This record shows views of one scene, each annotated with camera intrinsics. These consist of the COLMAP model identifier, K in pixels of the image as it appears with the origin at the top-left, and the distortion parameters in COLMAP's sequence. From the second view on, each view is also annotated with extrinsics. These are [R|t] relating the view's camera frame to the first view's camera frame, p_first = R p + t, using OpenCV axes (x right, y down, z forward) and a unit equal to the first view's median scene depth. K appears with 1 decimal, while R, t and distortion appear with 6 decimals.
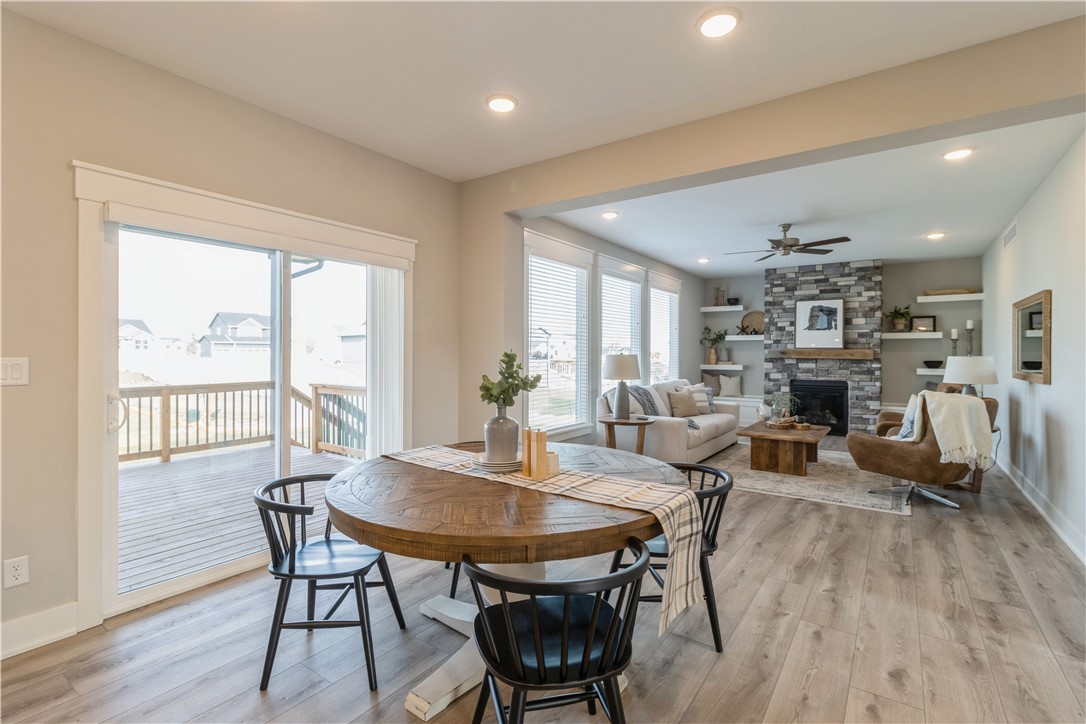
lens RADIAL K [[501.0, 0, 540.6], [0, 501.0, 354.3], [0, 0, 1]] dist [0.002108, 0.000510]
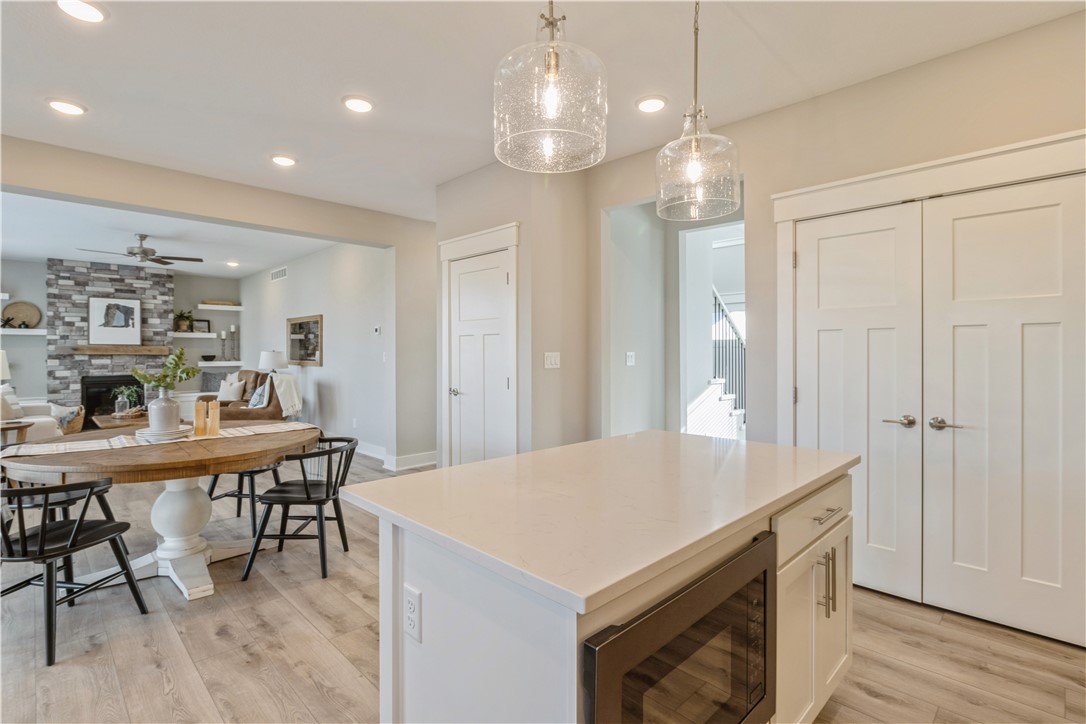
lens RADIAL K [[514.5, 0, 531.8], [0, 514.5, 353.3], [0, 0, 1]] dist [-0.001636, -0.000038]
pose [[0.182150, -0.006961, 0.983246, -0.347131], [0.002499, 0.999975, 0.006617, 0.001128], [-0.983268, 0.001252, 0.182163, -0.048186]]
